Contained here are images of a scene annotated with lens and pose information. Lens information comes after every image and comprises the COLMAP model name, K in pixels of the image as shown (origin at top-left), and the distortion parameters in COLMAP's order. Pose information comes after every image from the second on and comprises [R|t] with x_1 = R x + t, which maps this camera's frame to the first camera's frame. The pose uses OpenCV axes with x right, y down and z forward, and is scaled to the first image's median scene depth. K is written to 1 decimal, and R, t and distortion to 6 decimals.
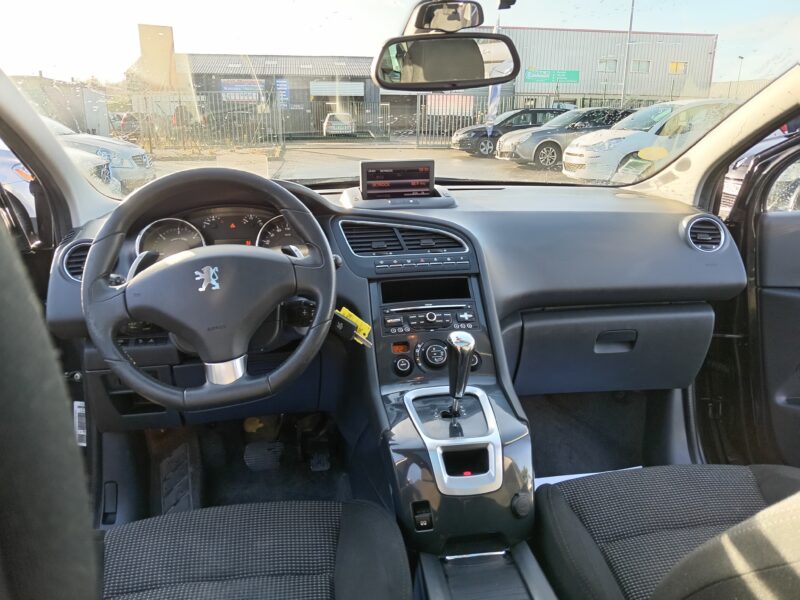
lens RADIAL K [[585.5, 0, 400.0], [0, 585.5, 300.0], [0, 0, 1]] dist [-0.004433, -0.008114]
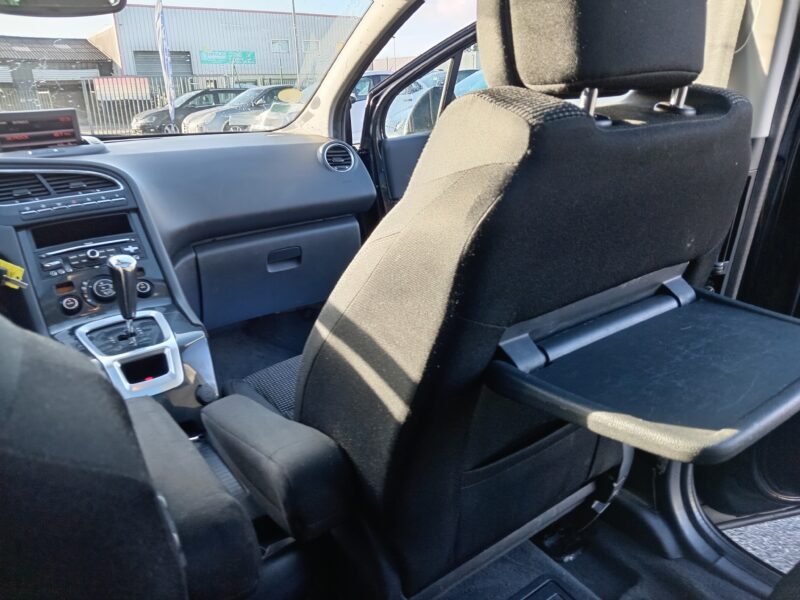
lens RADIAL K [[585.5, 0, 400.0], [0, 585.5, 300.0], [0, 0, 1]] dist [-0.004433, -0.008114]
pose [[0.879195, -0.184343, 0.439357, 0.053799], [0.173797, 0.982666, 0.064518, 0.118116], [-0.443634, 0.019634, 0.895993, -0.120611]]
